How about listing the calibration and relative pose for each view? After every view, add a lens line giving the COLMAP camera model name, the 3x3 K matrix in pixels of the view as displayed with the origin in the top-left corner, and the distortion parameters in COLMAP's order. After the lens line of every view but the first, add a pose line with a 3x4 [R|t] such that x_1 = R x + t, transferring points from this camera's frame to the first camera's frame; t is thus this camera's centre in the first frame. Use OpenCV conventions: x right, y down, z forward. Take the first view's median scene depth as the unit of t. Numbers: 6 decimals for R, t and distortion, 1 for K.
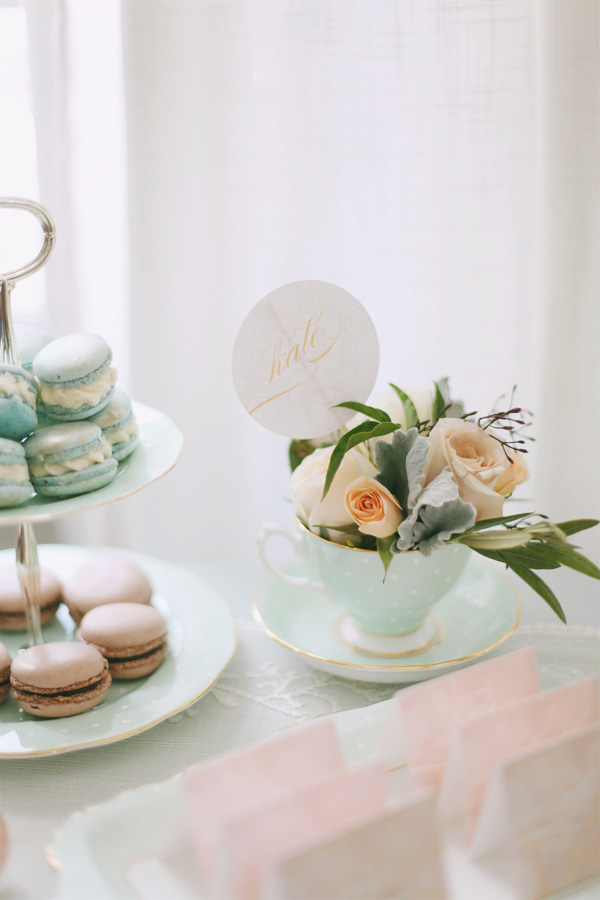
lens RADIAL K [[1398.8, 0, 298.3], [0, 1398.8, 433.6], [0, 0, 1]] dist [-0.186288, 0.120095]
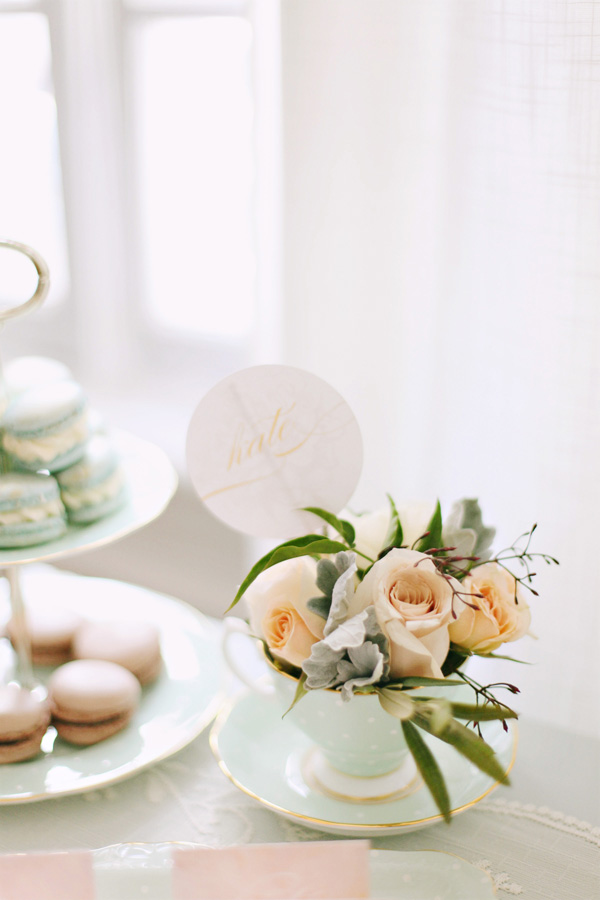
lens RADIAL K [[1413.4, 0, 279.1], [0, 1413.4, 448.5], [0, 0, 1]] dist [-0.196305, 0.120924]
pose [[0.878012, 0.176782, -0.444796, 0.411687], [-0.169328, 0.983921, 0.056806, -0.107705], [0.447686, 0.025440, 0.893829, 0.196773]]
